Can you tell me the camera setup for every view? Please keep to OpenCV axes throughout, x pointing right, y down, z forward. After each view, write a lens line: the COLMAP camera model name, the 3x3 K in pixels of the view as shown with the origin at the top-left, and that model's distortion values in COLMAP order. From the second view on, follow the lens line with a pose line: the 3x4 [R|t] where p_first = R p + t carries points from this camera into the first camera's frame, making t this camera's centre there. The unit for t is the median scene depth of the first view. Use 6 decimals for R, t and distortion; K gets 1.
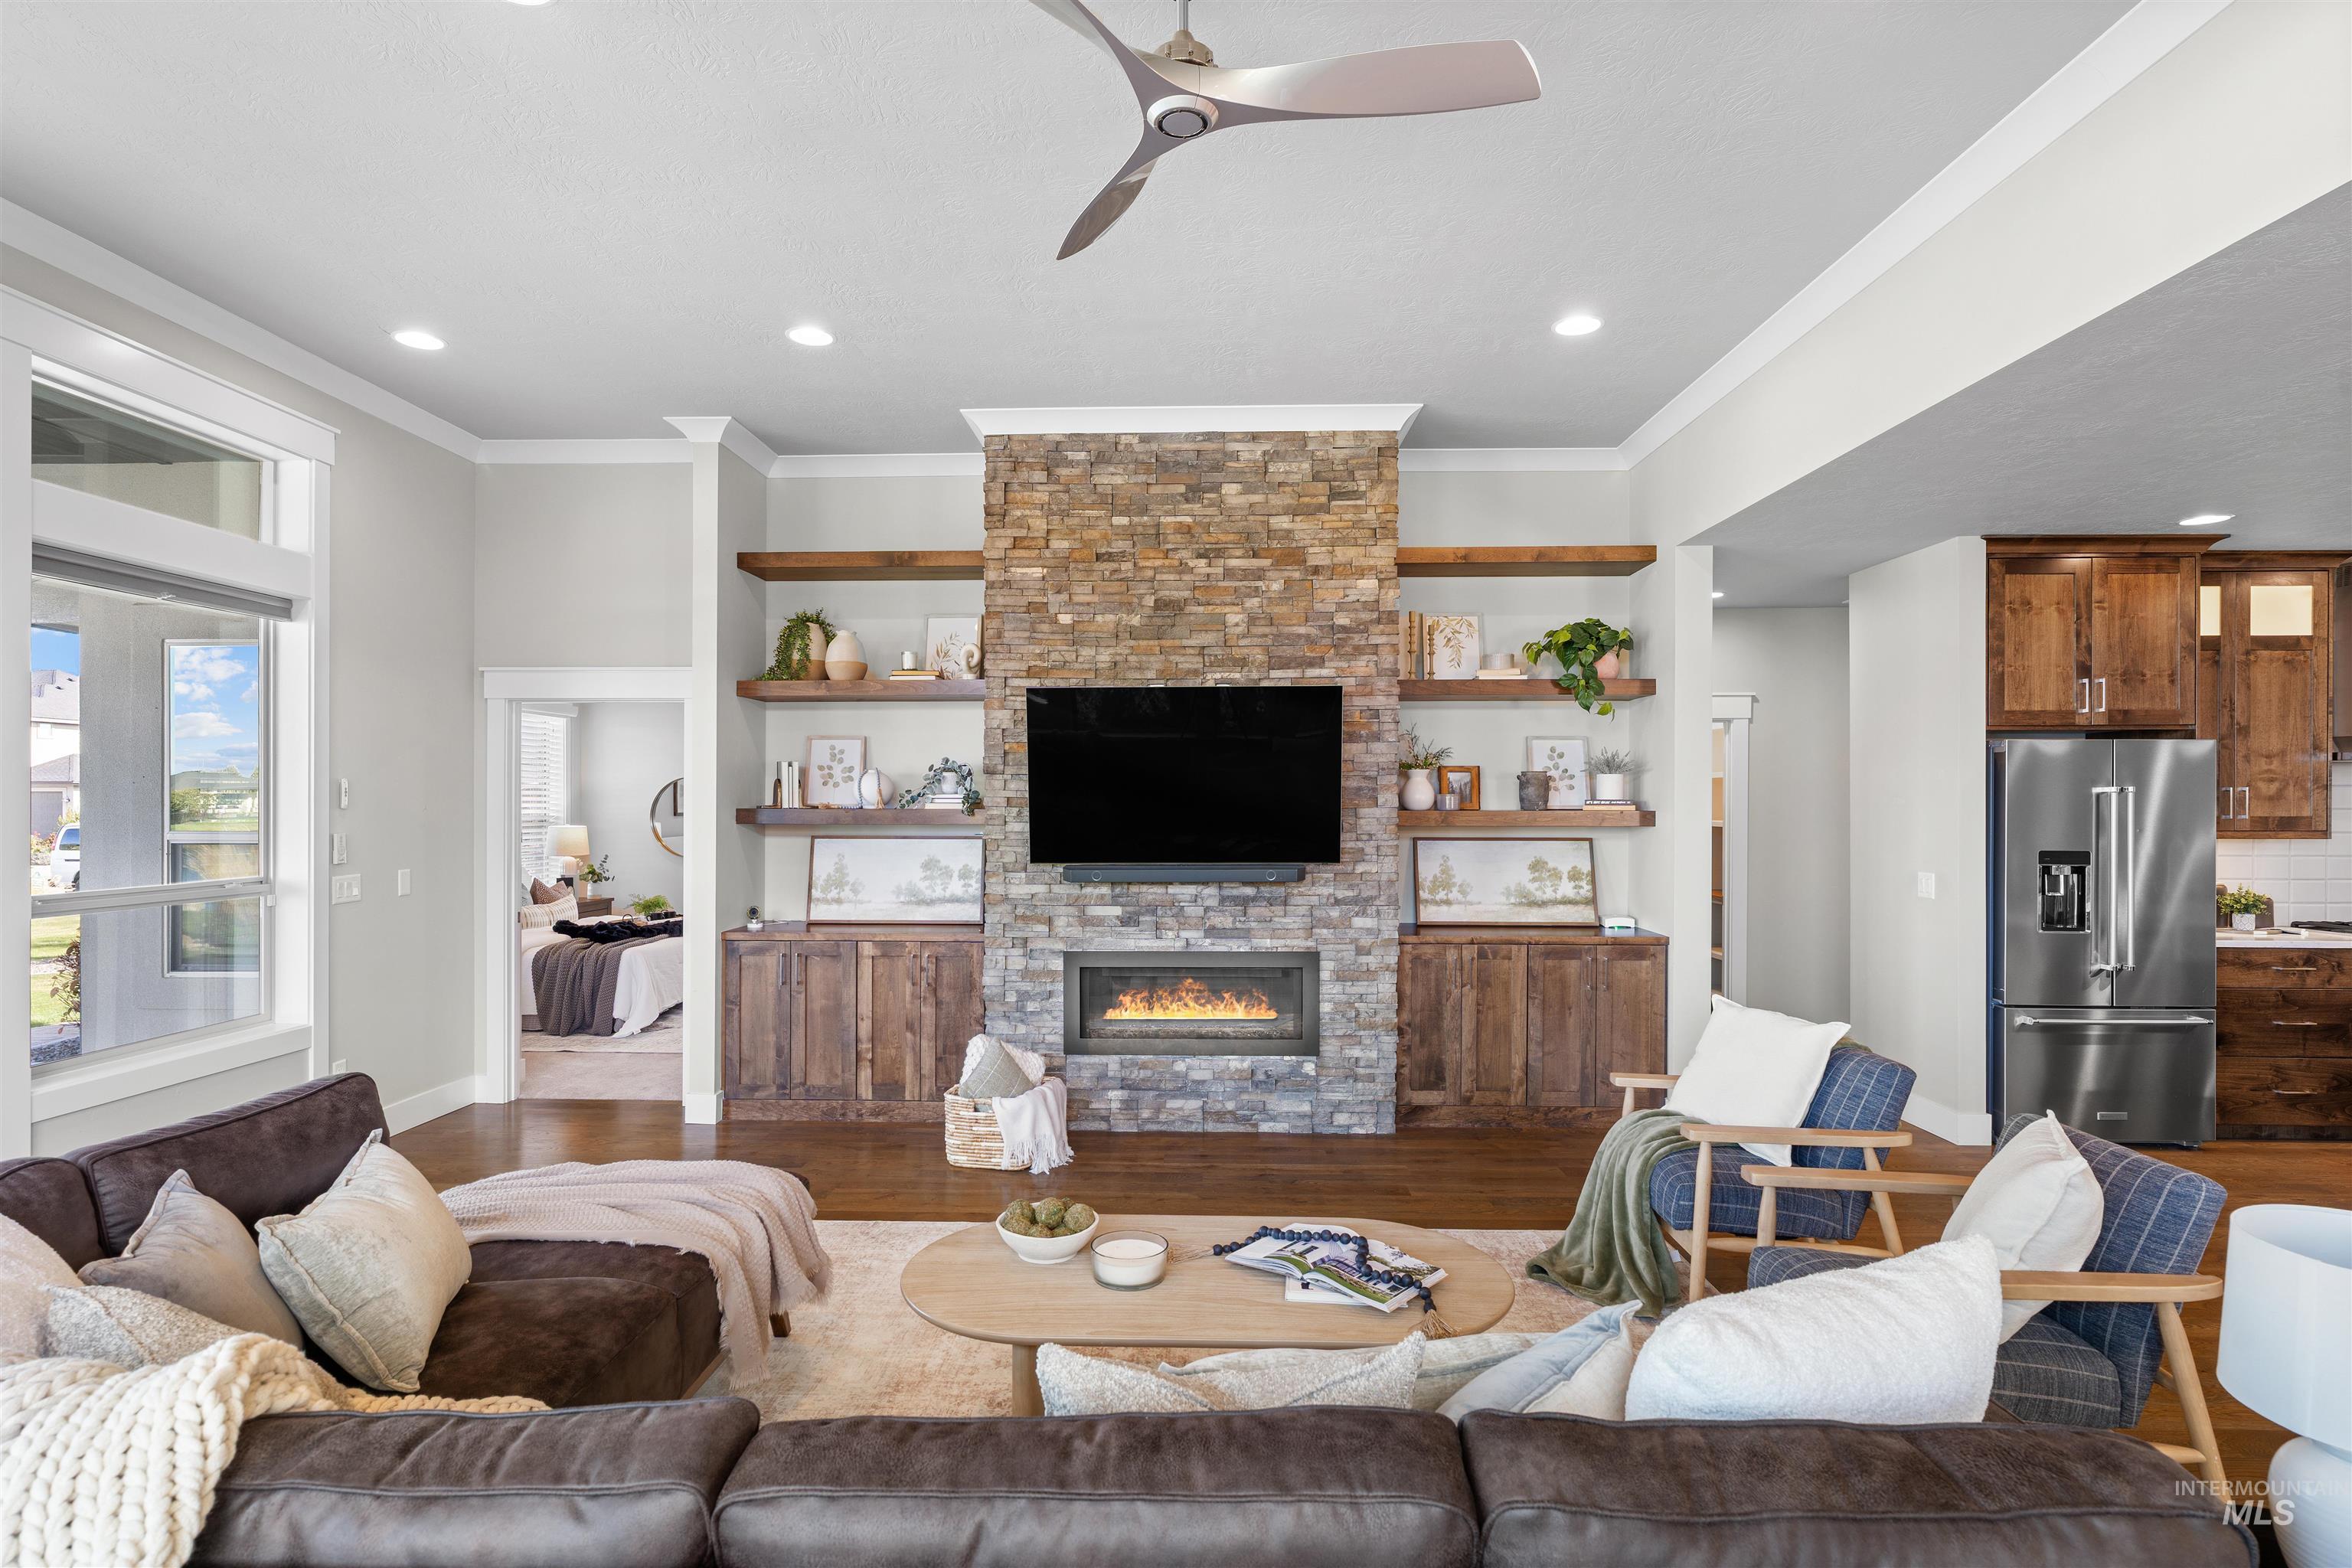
lens RADIAL K [[1158.9, 0, 1176.8], [0, 1158.9, 805.1], [0, 0, 1]] dist [-0.006408, -0.000065]
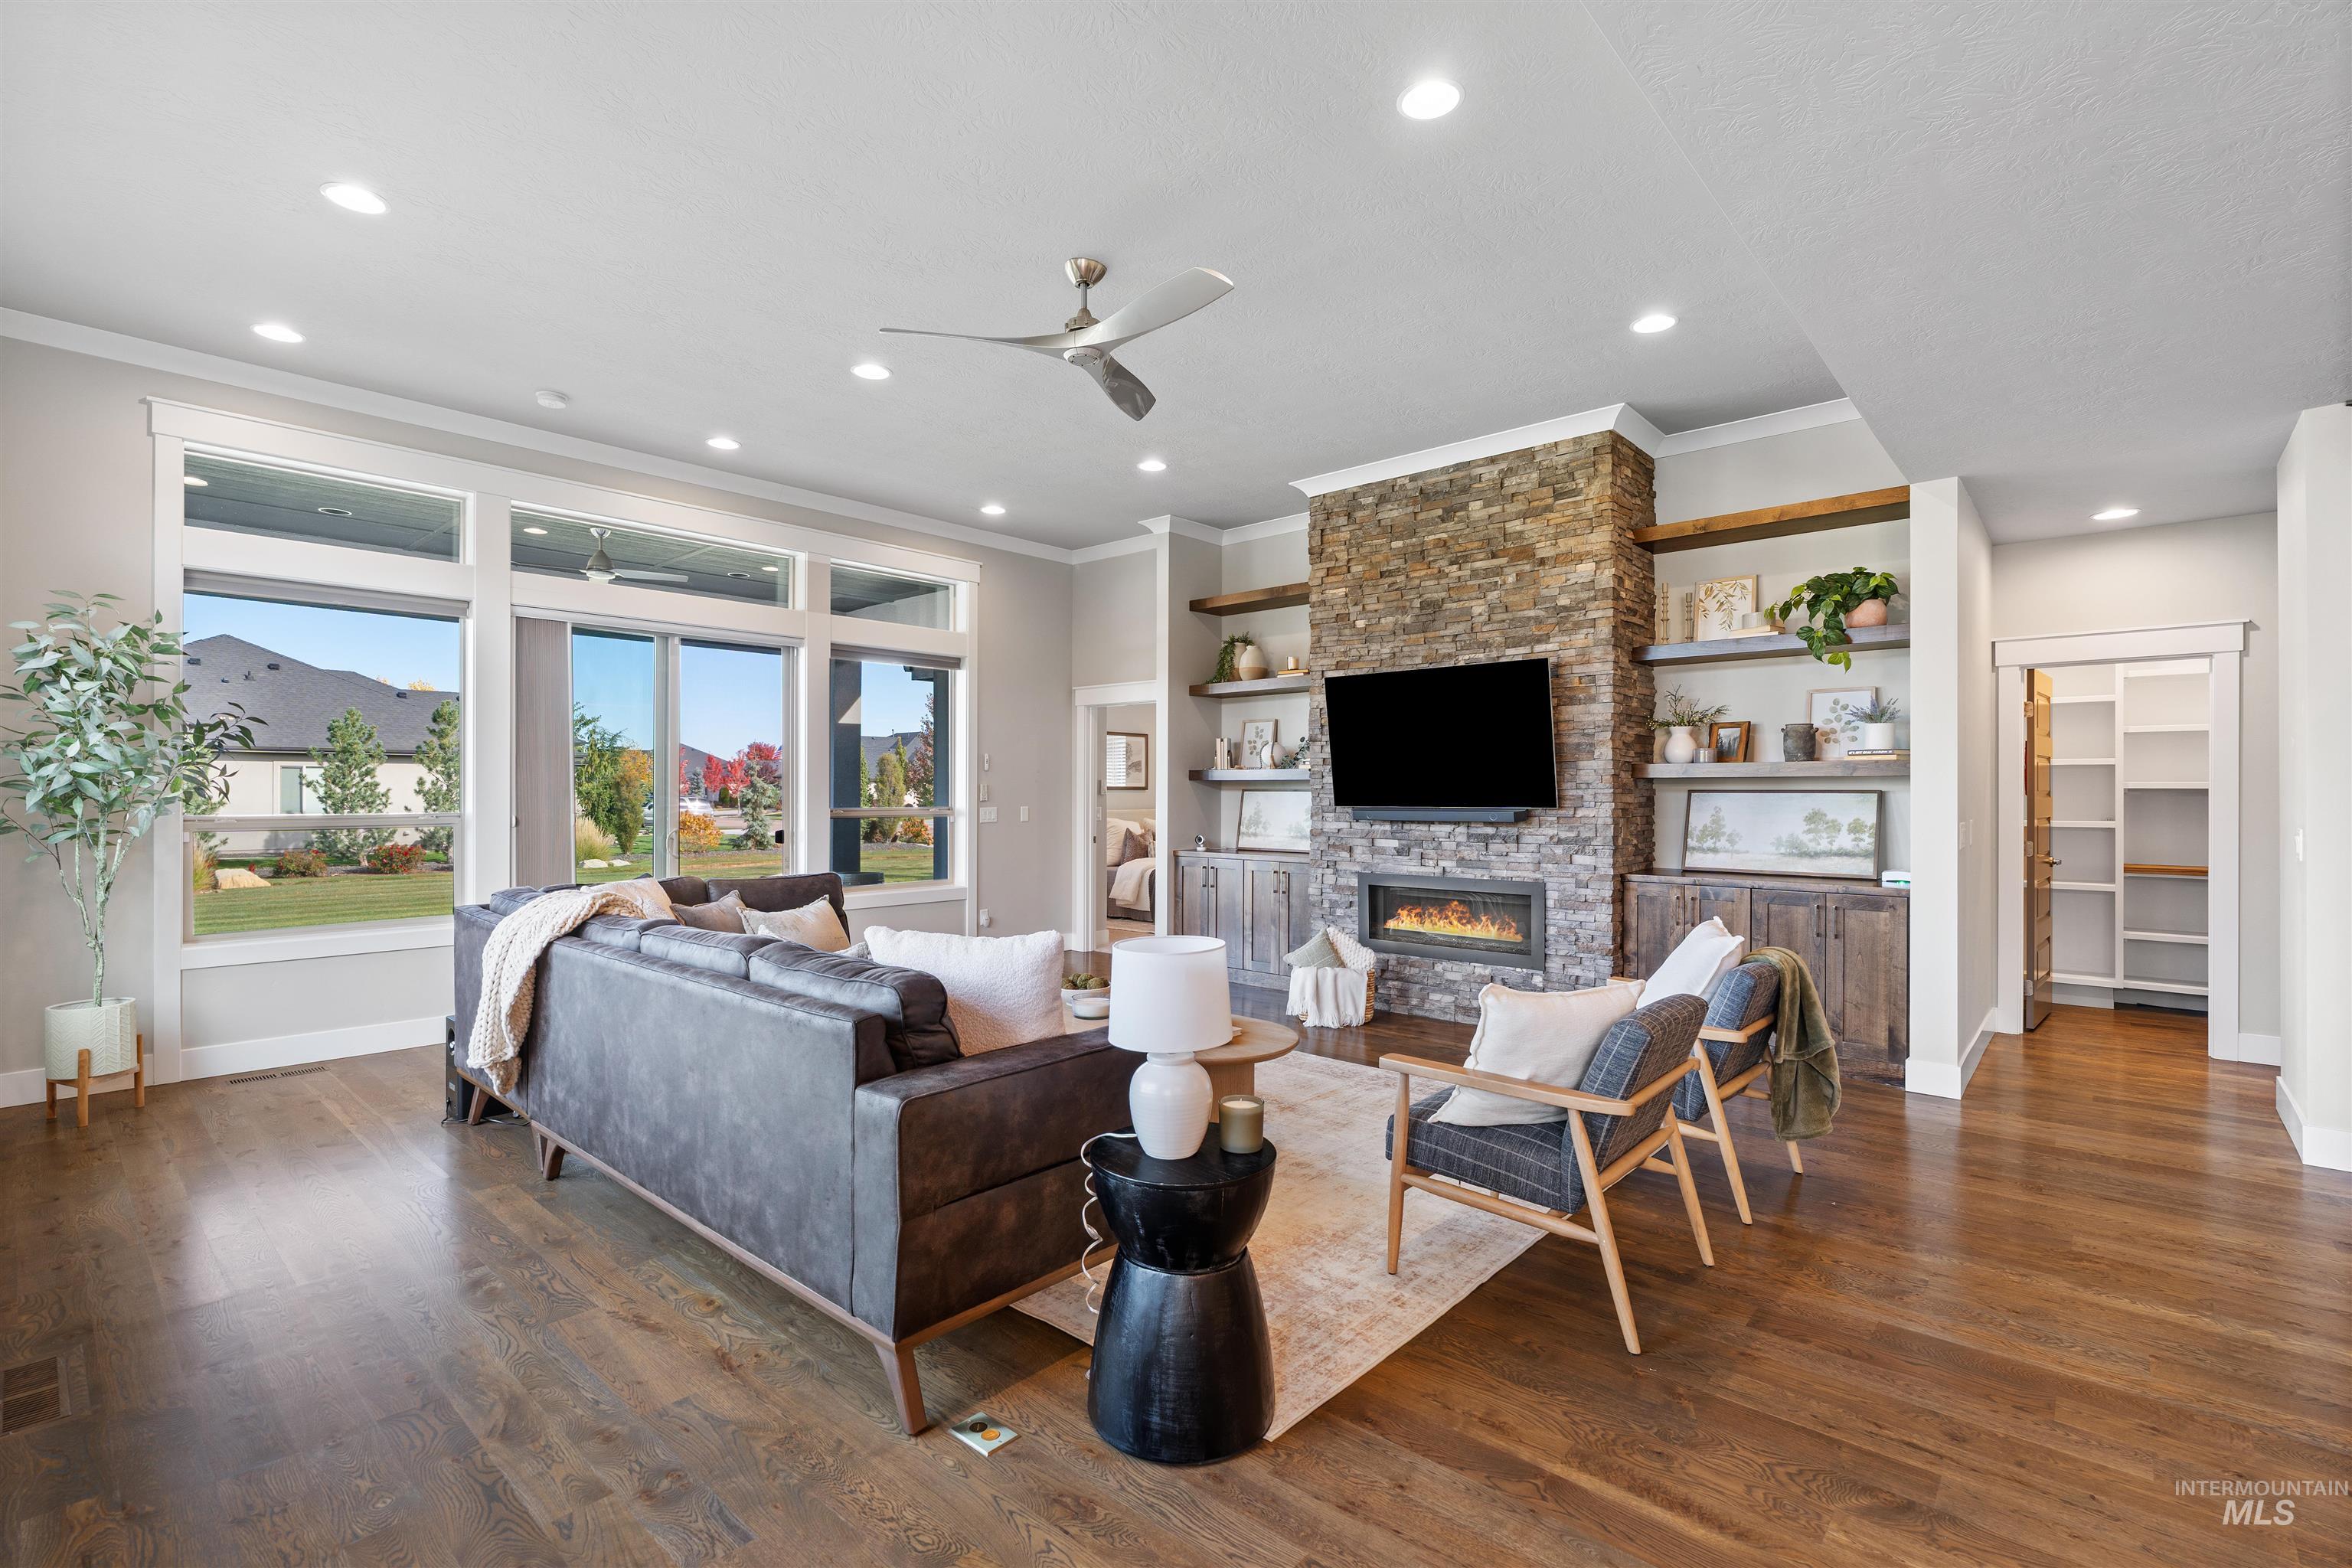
lens RADIAL K [[1055.1, 0, 1172.3], [0, 1055.1, 790.6], [0, 0, 1]] dist [-0.004896, 0.001161]
pose [[0.761754, -0.000552, -0.647866, 0.528107], [-0.001441, 0.999996, -0.002547, 0.035270], [0.647864, 0.002874, 0.761750, -0.068453]]
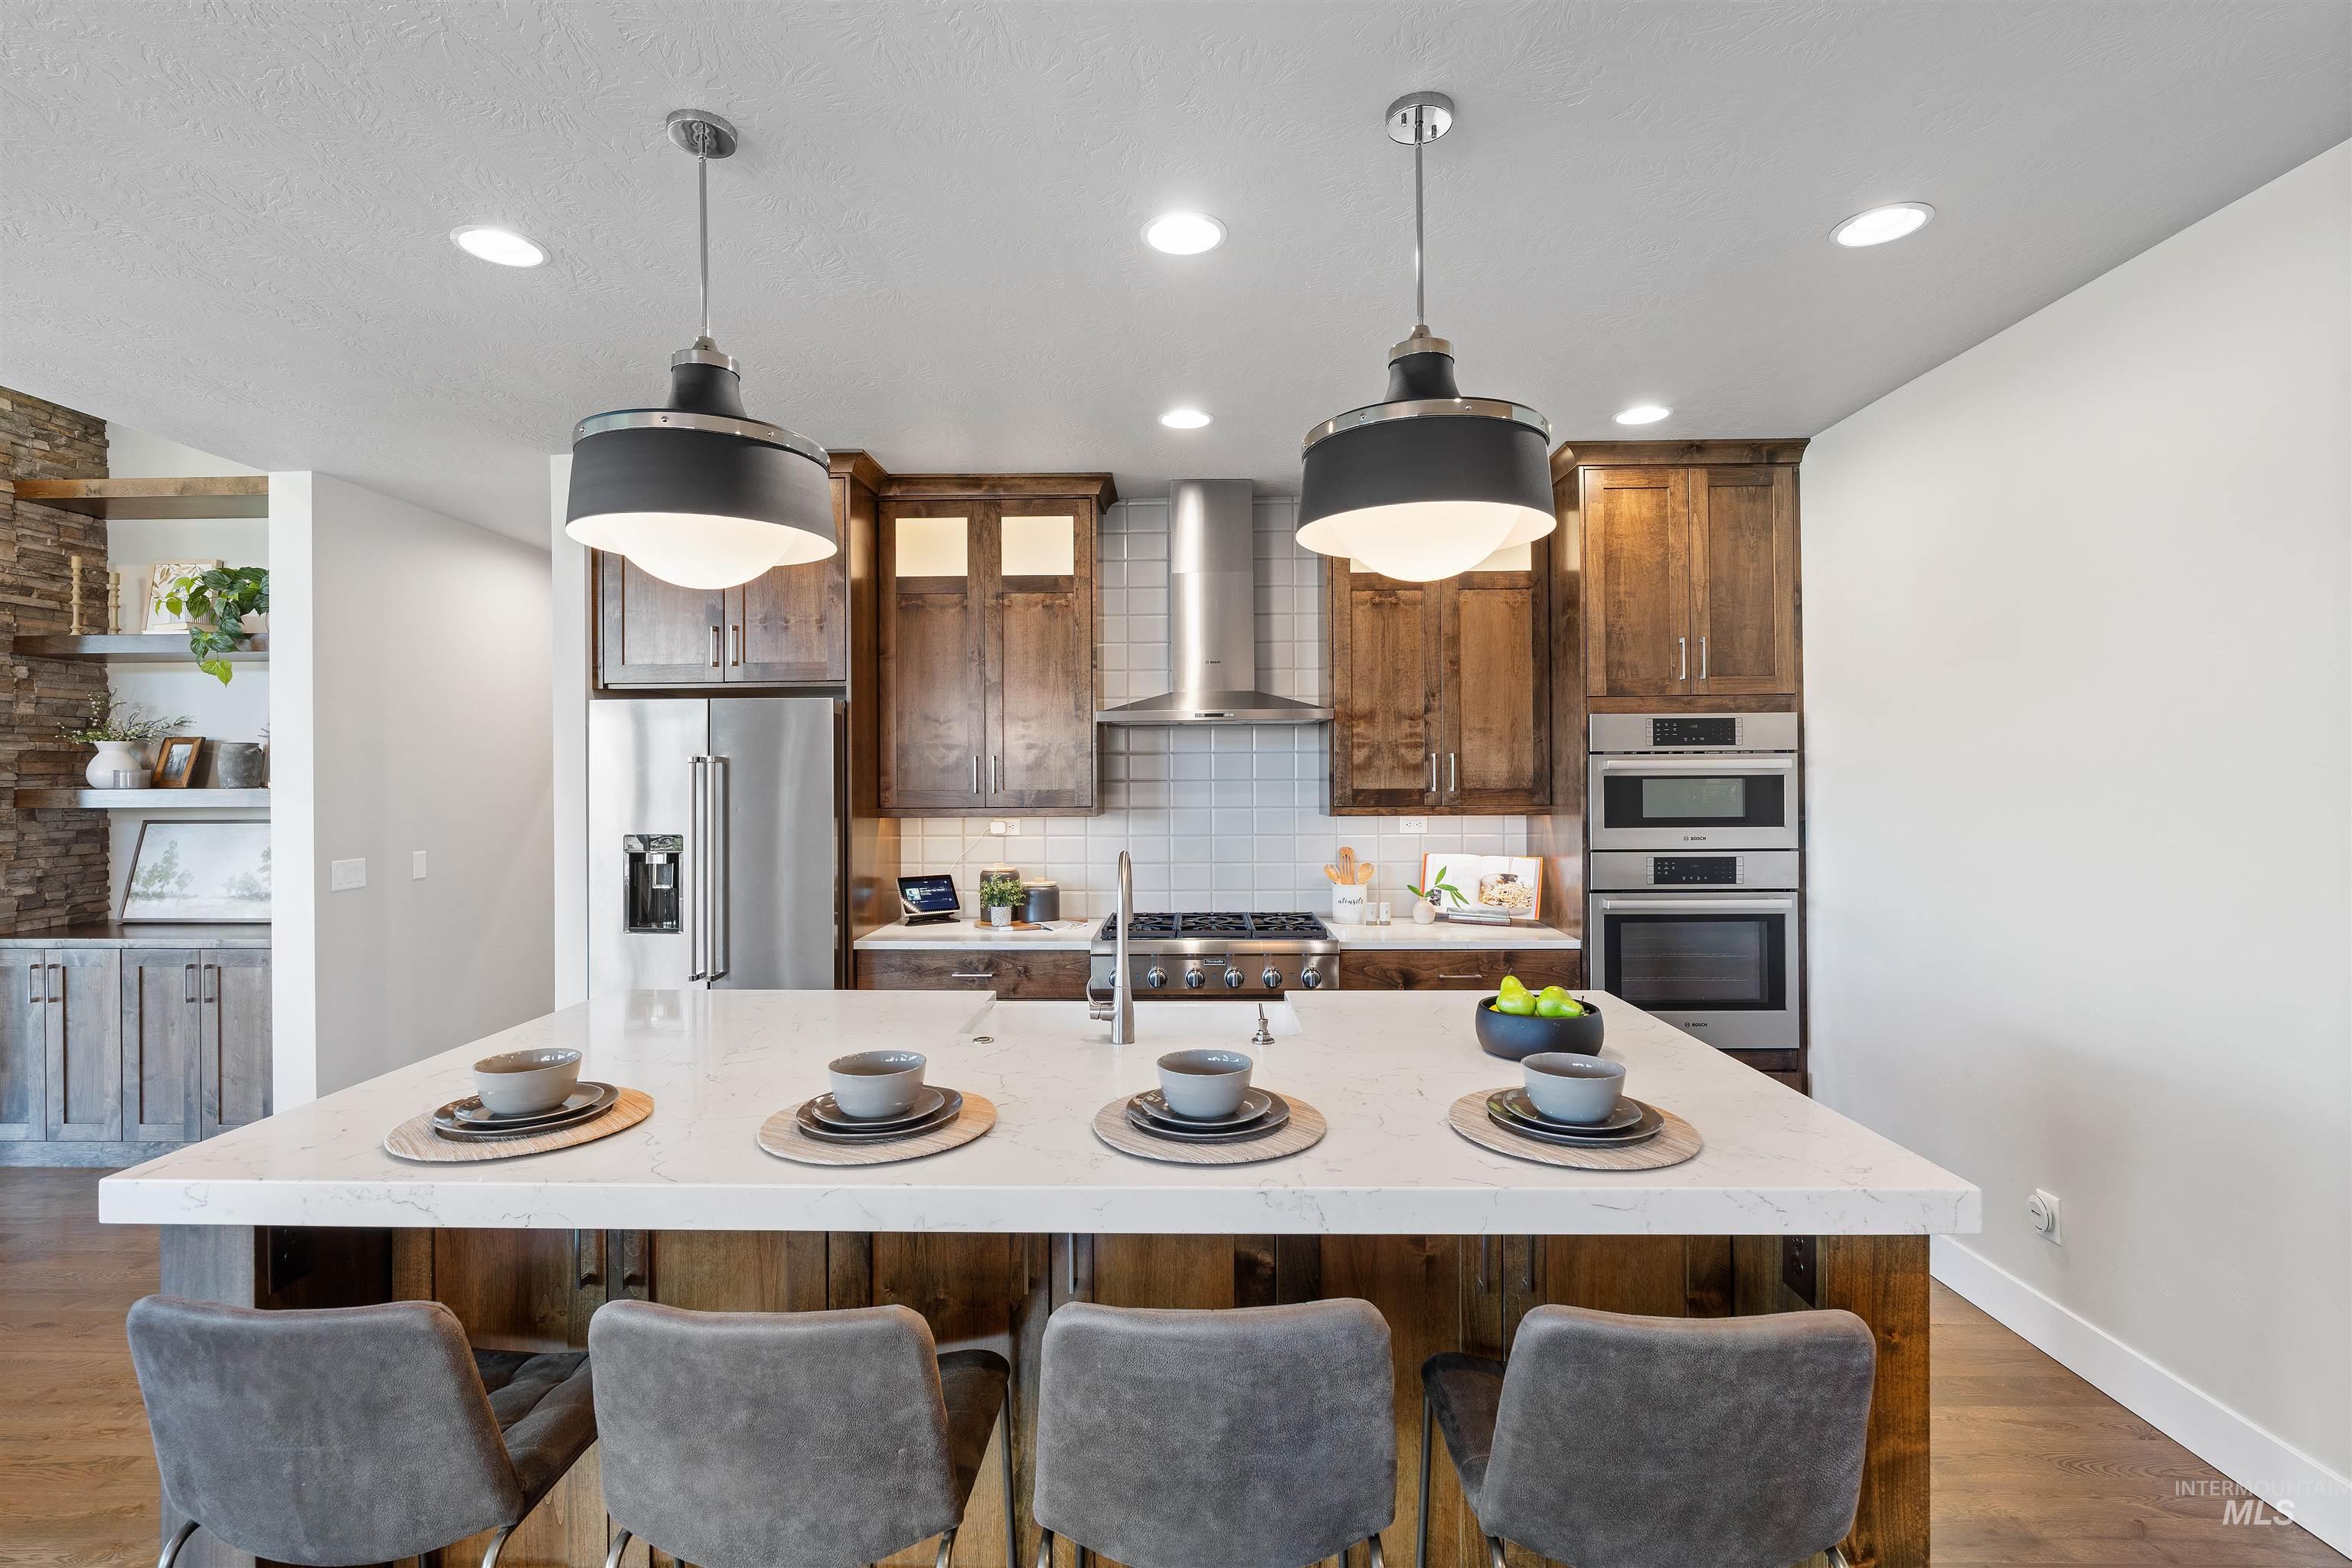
lens RADIAL K [[1055.1, 0, 1170.5], [0, 1055.1, 773.4], [0, 0, 1]] dist [-0.004896, 0.001161]
pose [[0.999950, -0.006362, 0.007720, 1.071166], [0.006404, 0.999965, -0.005412, 0.002390], [-0.007685, 0.005461, 0.999956, 0.234357]]
